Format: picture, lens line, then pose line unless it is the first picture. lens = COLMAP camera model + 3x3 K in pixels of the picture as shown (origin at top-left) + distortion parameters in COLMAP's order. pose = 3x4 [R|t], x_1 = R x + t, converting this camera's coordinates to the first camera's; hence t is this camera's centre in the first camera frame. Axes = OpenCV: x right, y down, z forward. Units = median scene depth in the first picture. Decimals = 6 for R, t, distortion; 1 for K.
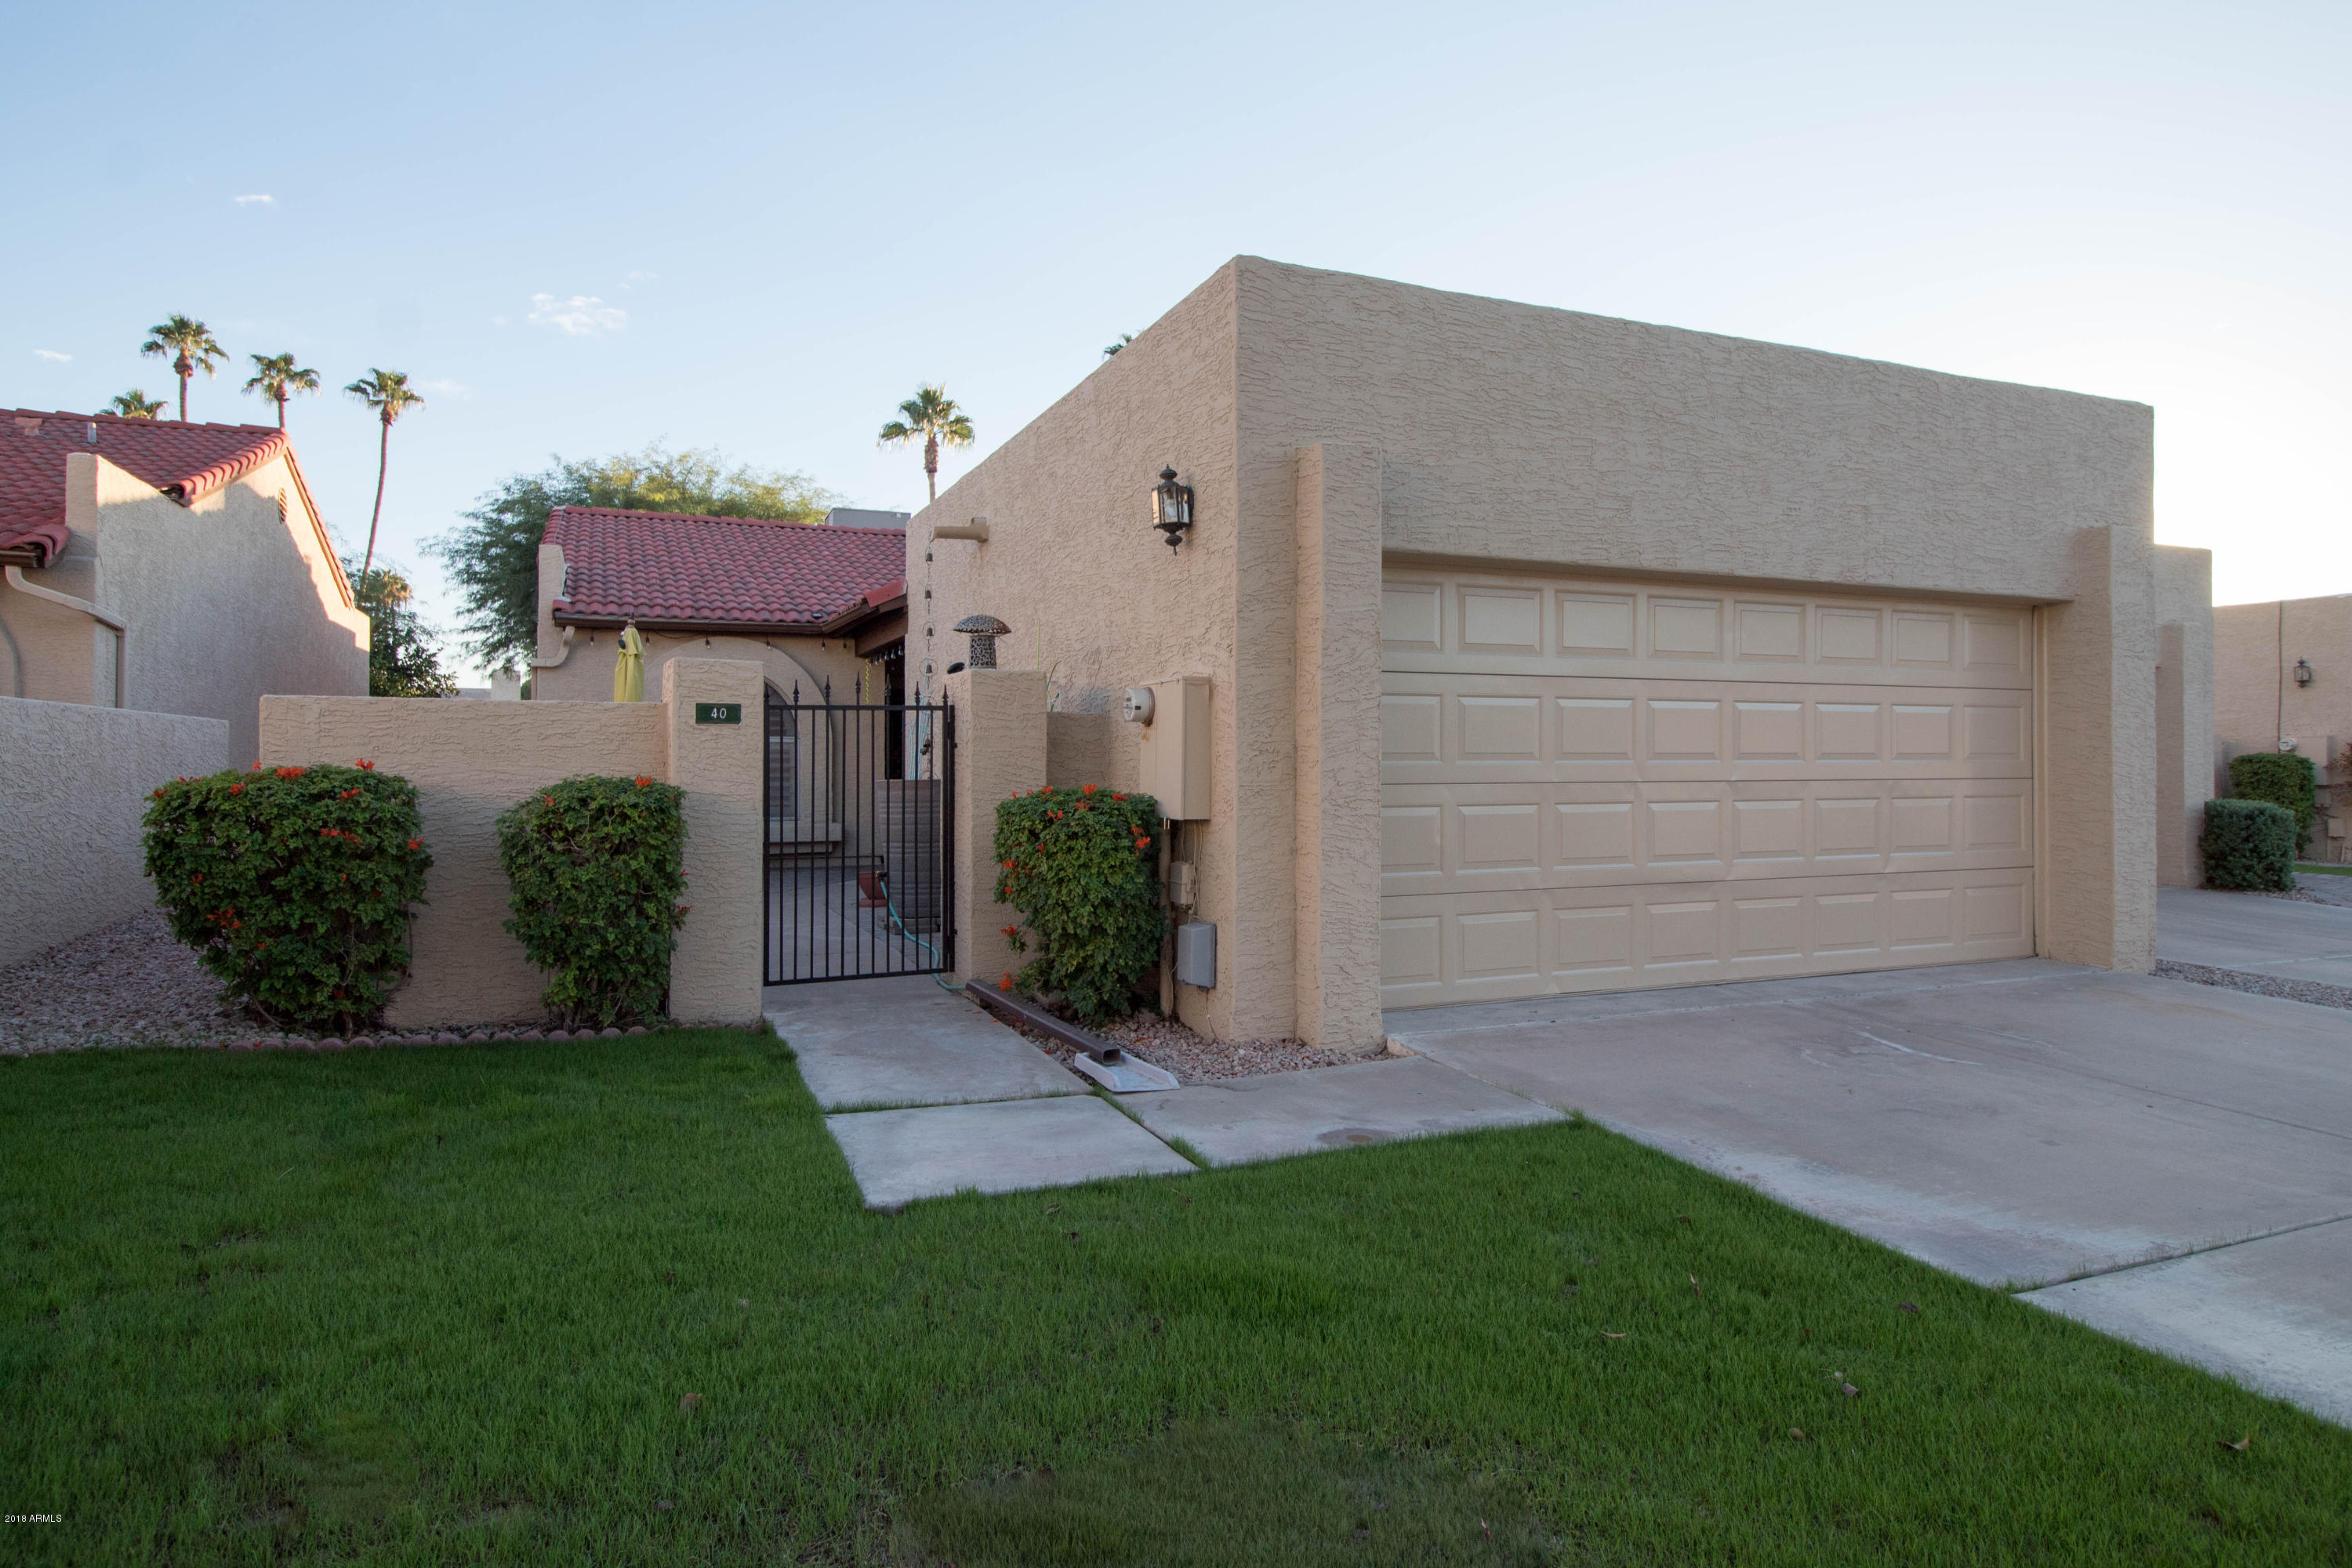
lens RADIAL K [[1359.0, 0, 1188.8], [0, 1359.0, 750.3], [0, 0, 1]] dist [0.007121, -0.015837]
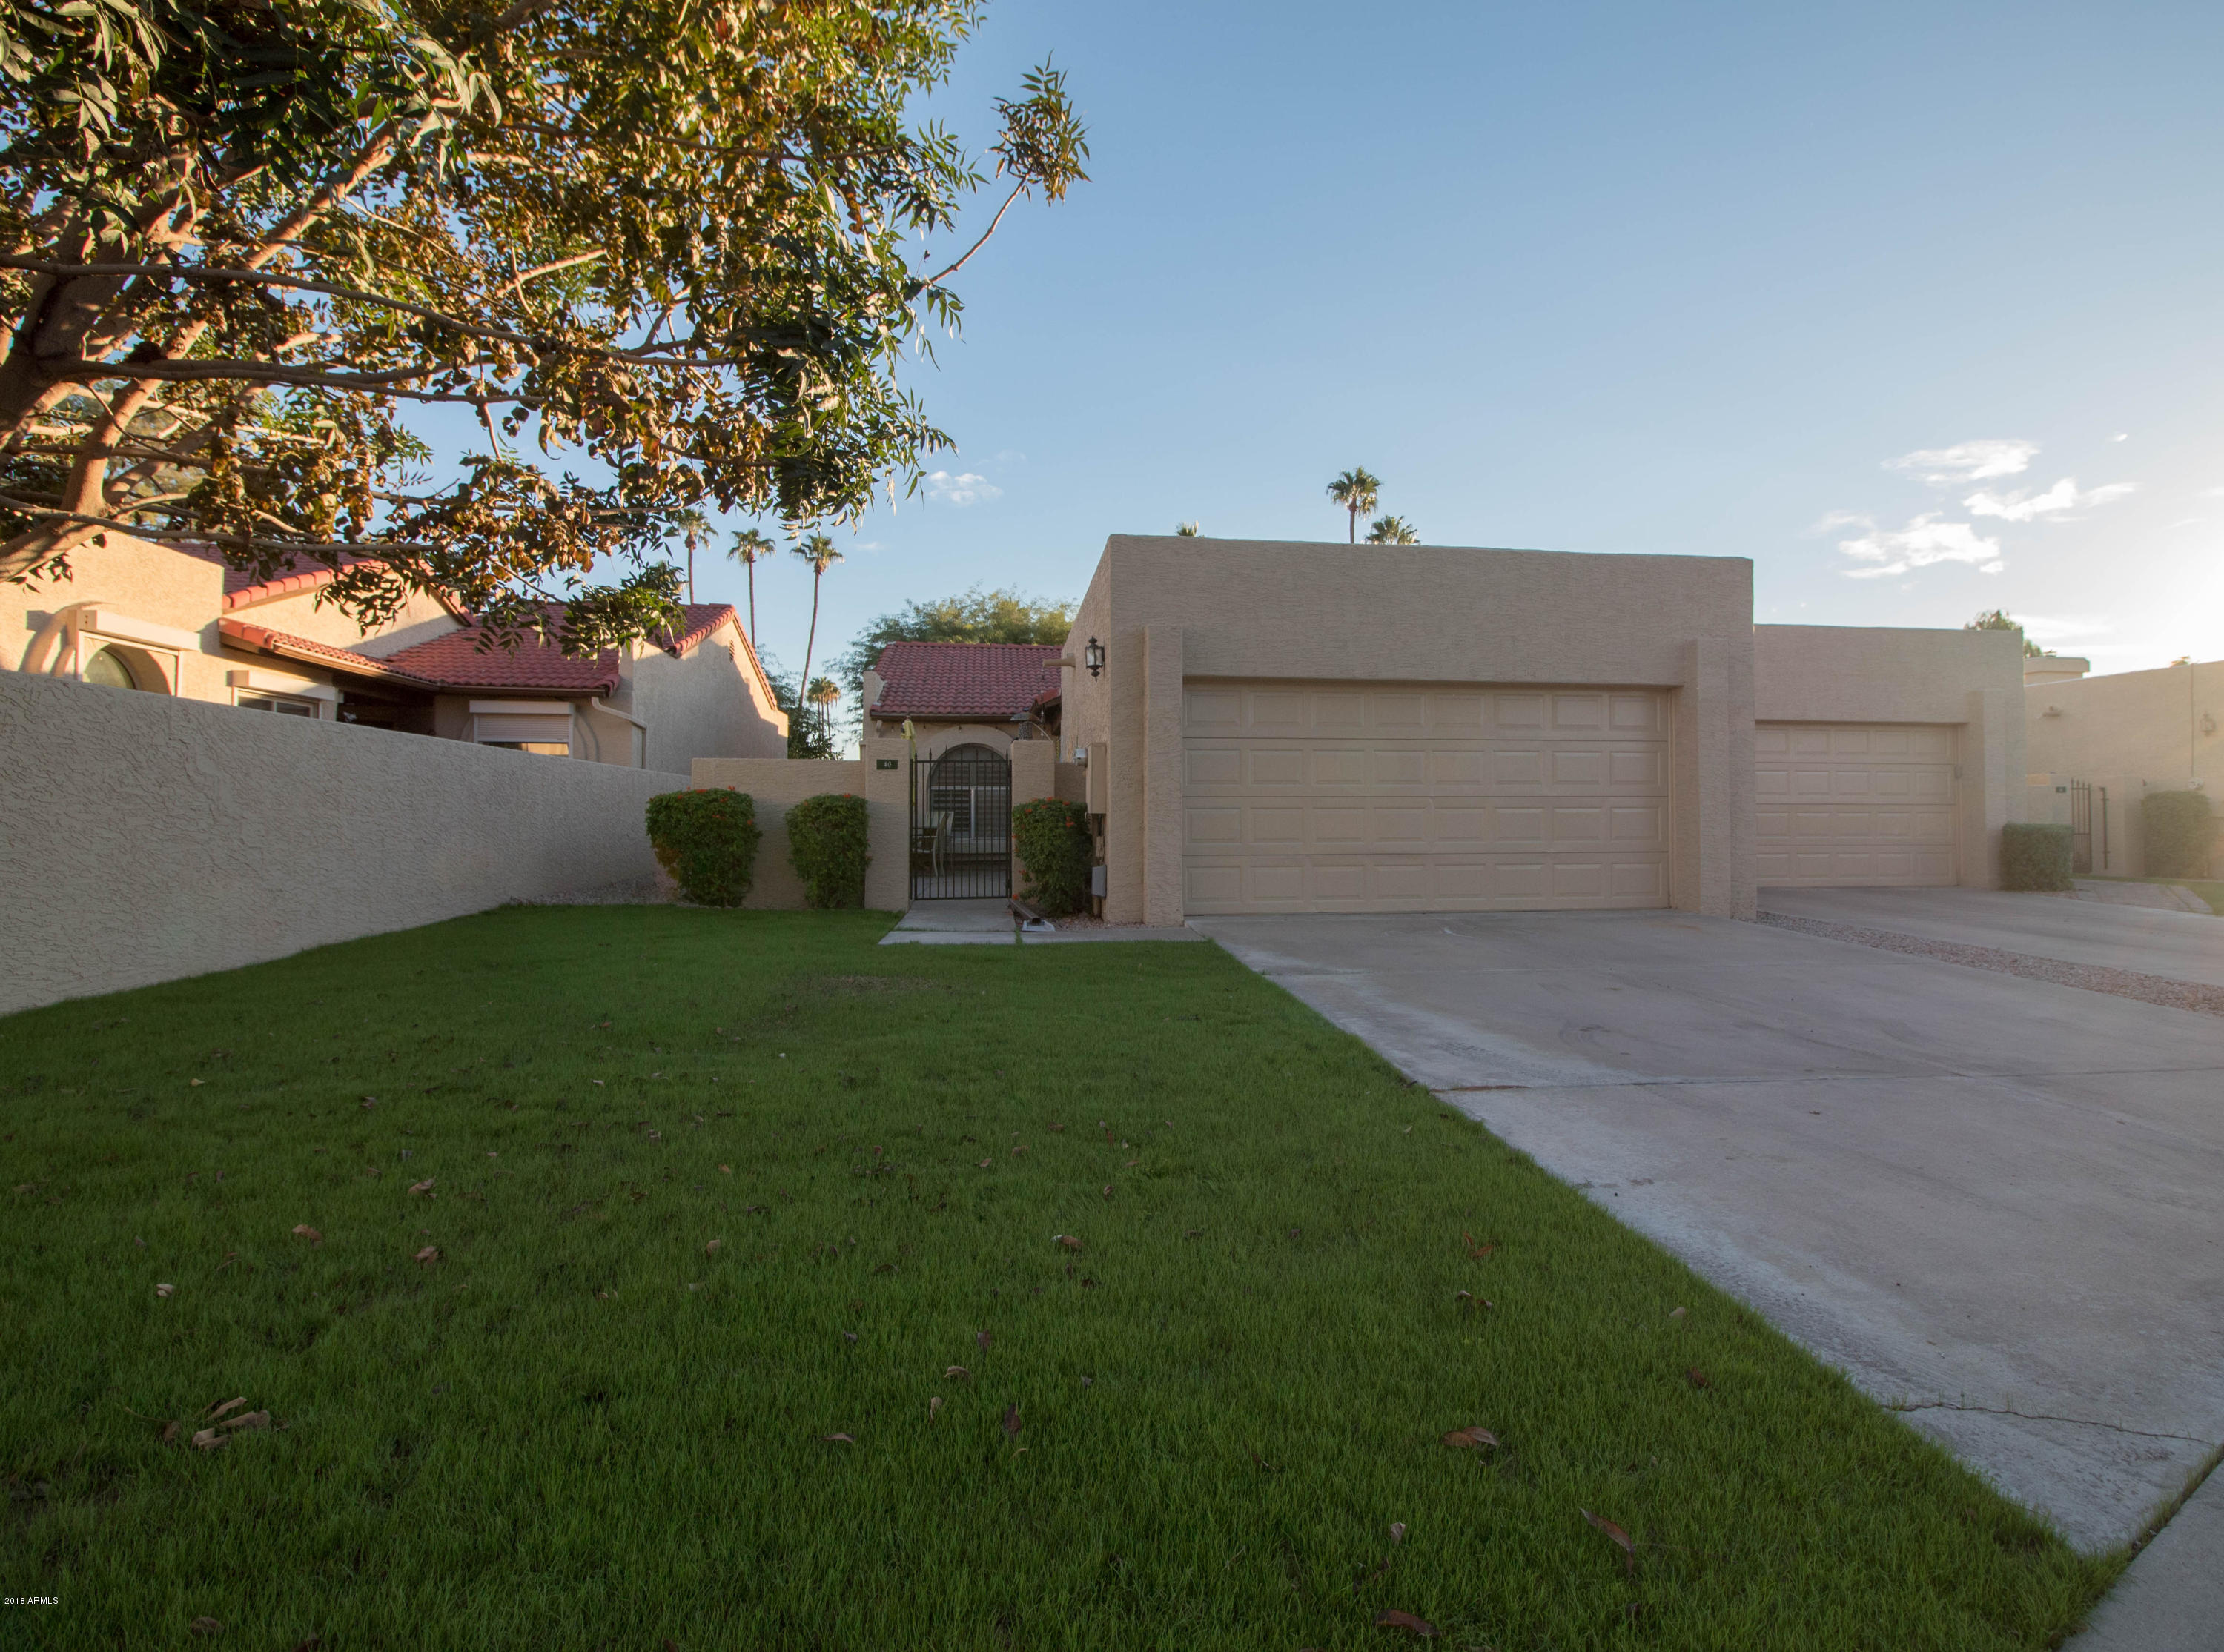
lens RADIAL K [[1166.2, 0, 1171.0], [0, 1166.2, 796.3], [0, 0, 1]] dist [-0.008825, -0.000753]
pose [[0.968874, -0.007372, -0.247444, 0.336704], [0.004245, 0.999904, -0.013169, 0.030690], [0.247517, 0.011708, 0.968813, -0.402534]]
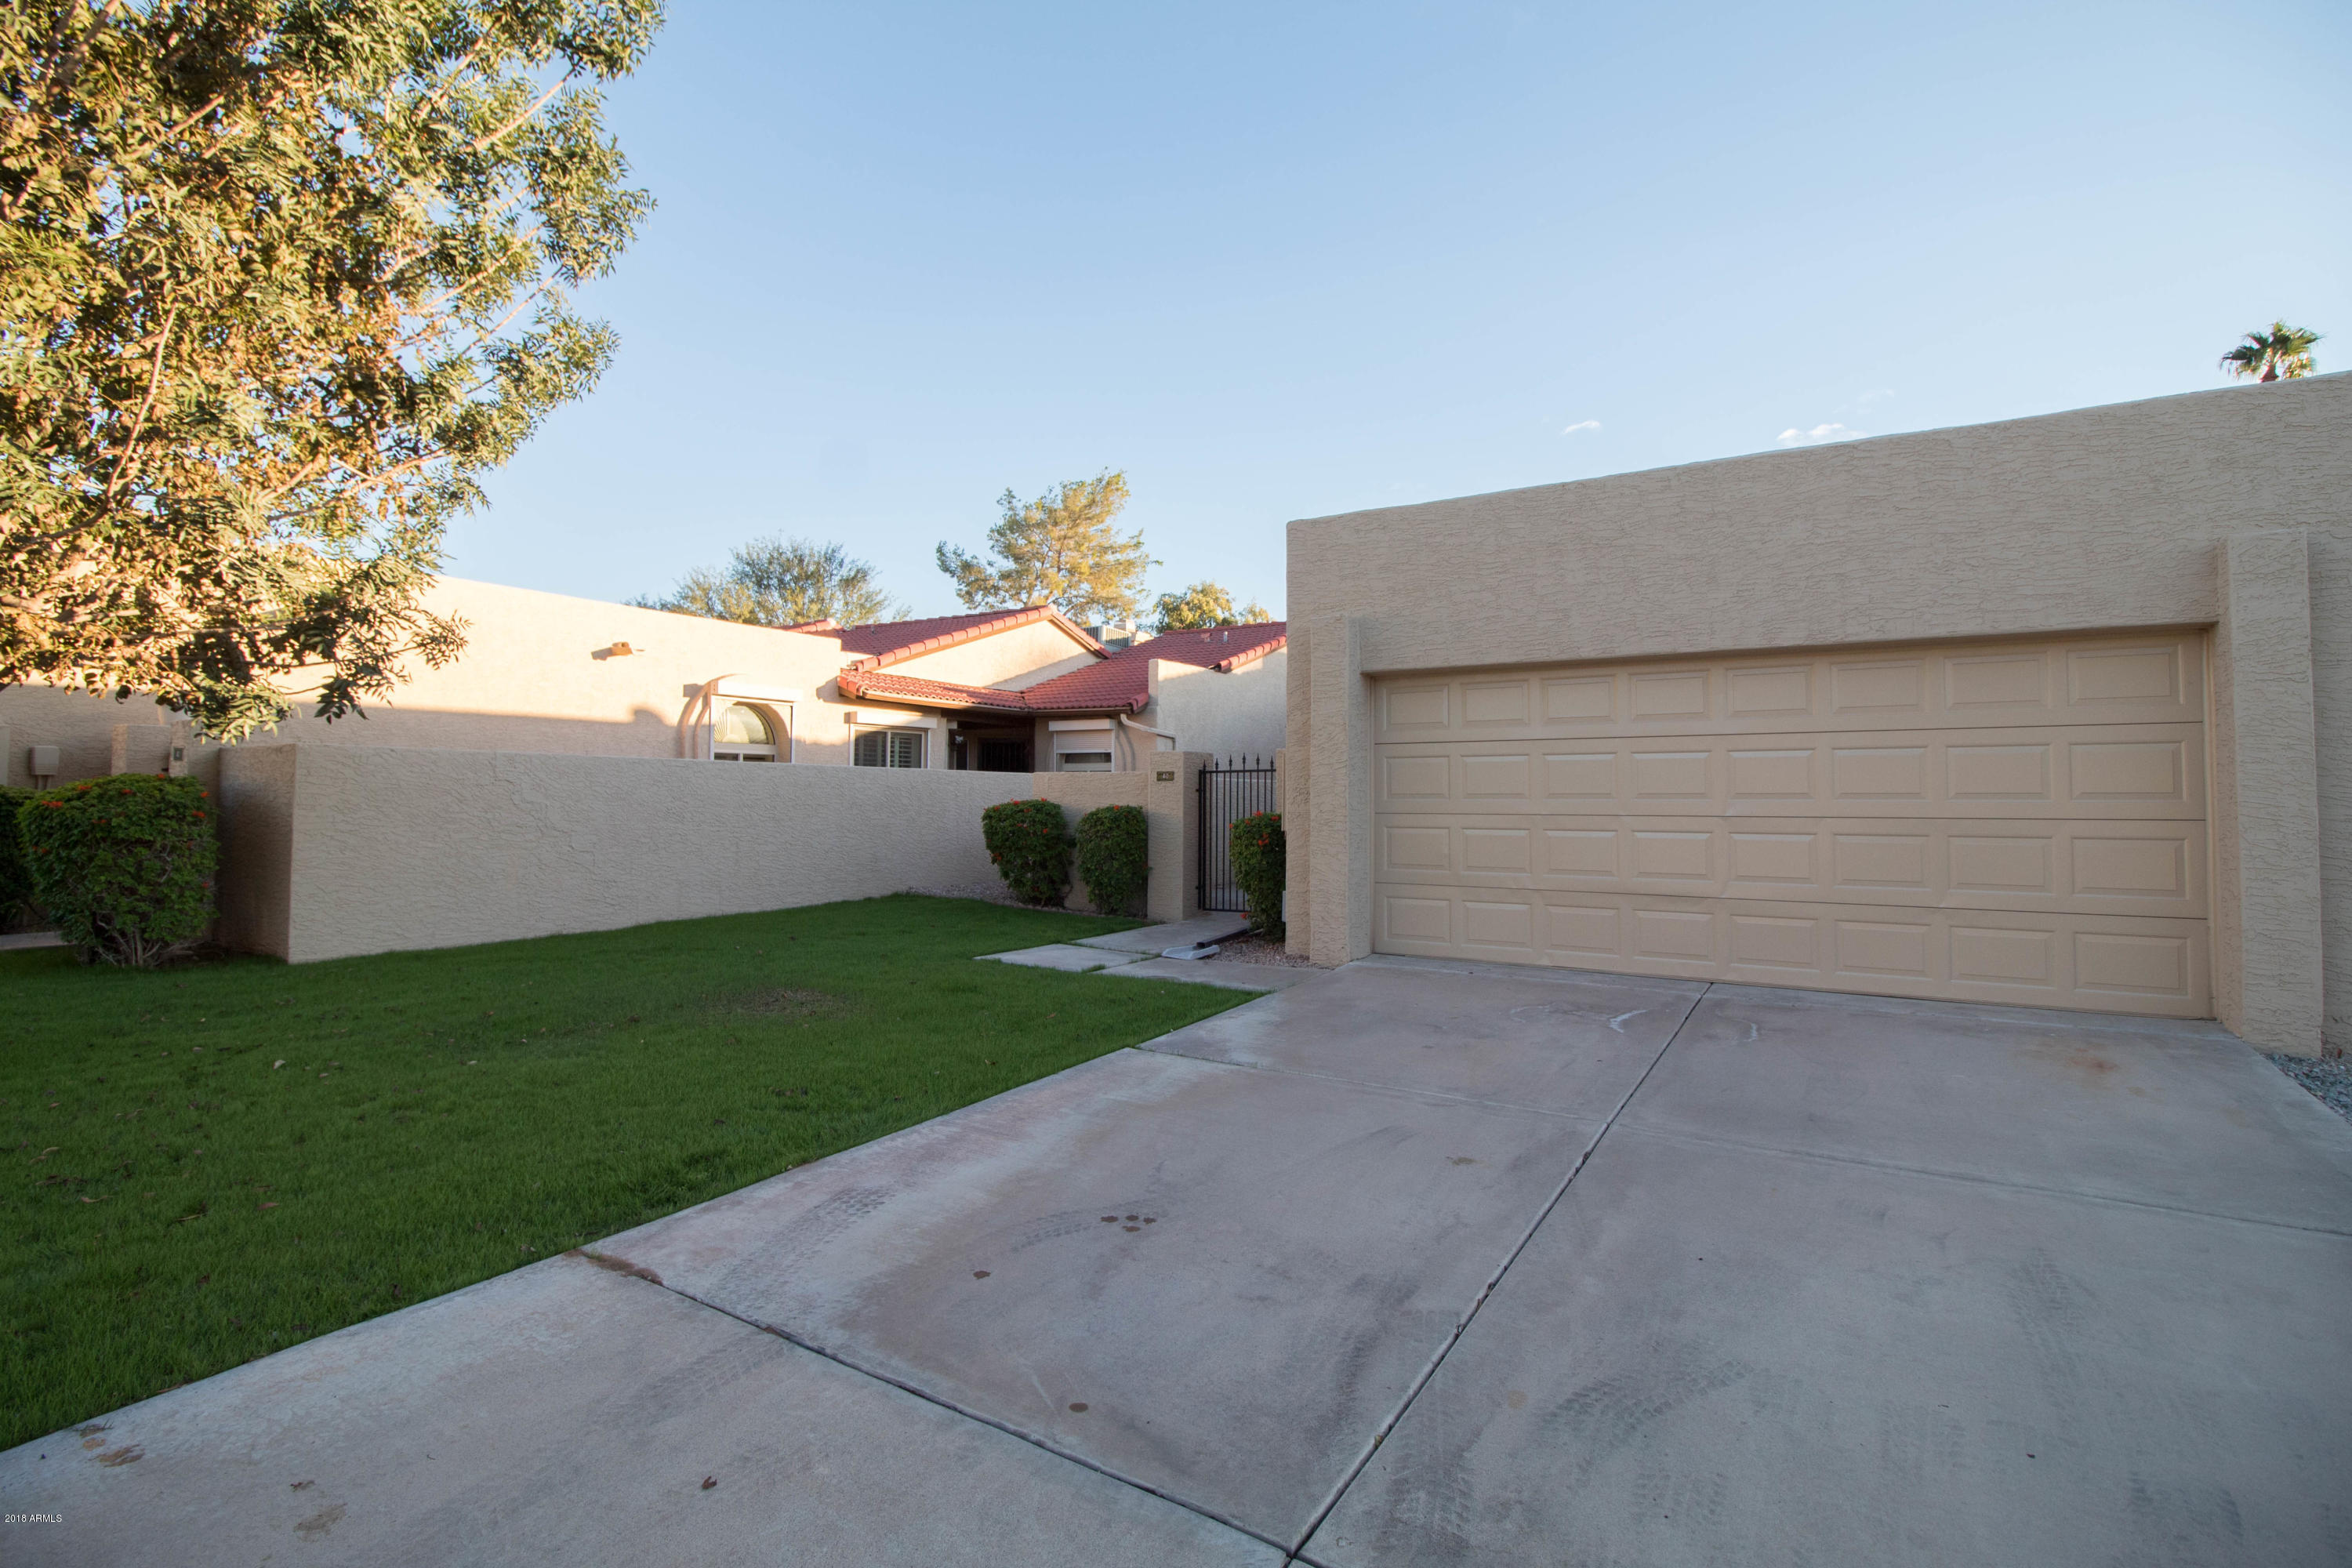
lens RADIAL K [[1095.9, 0, 1173.8], [0, 1095.9, 754.2], [0, 0, 1]] dist [0.002085, -0.015077]
pose [[0.566916, -0.032716, -0.823126, 0.705087], [0.002013, 0.999263, -0.038331, 0.002741], [0.823773, 0.020073, 0.566564, 0.027404]]
